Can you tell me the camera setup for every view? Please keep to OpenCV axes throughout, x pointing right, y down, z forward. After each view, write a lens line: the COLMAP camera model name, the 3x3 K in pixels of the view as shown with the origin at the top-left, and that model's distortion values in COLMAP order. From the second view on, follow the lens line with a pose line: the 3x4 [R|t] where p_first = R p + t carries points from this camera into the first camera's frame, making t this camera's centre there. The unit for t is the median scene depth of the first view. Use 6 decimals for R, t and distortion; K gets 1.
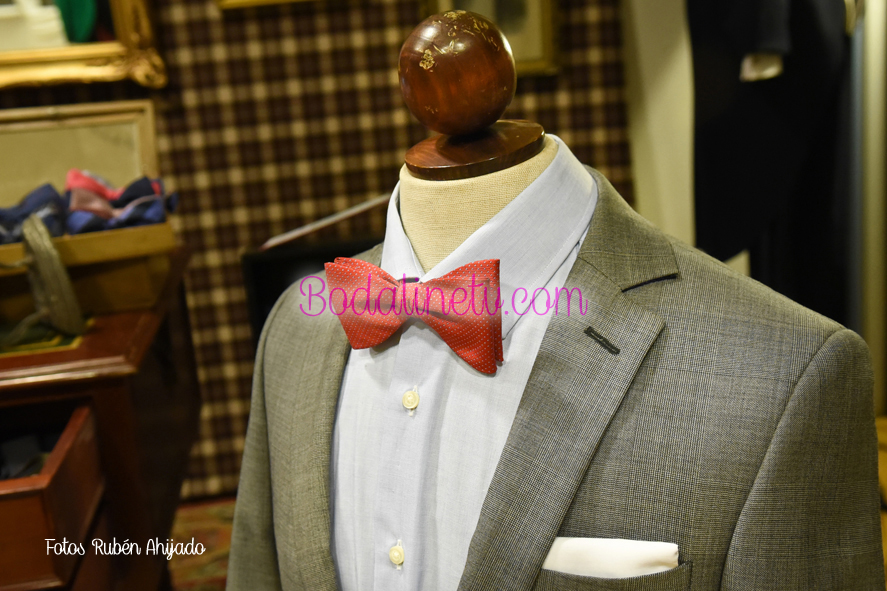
lens RADIAL K [[1055.6, 0, 444.2], [0, 1055.6, 295.3], [0, 0, 1]] dist [0.027307, 0.000000]
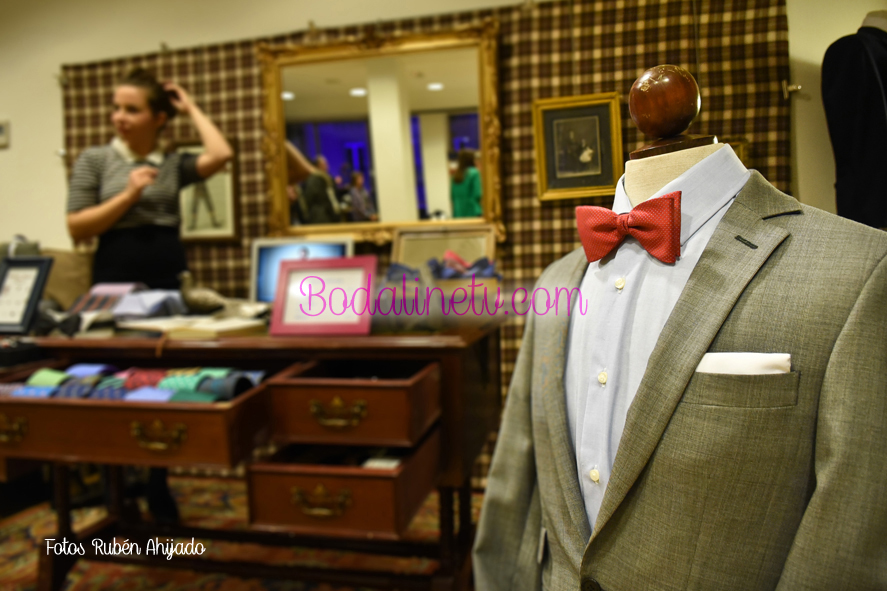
lens RADIAL K [[639.3, 0, 442.4], [0, 639.3, 296.7], [0, 0, 1]] dist [-0.052464, -0.018040]
pose [[0.935860, 0.071895, -0.344960, 0.053671], [-0.136621, 0.976421, -0.167145, 0.330596], [0.324809, 0.203553, 0.923615, 0.001018]]
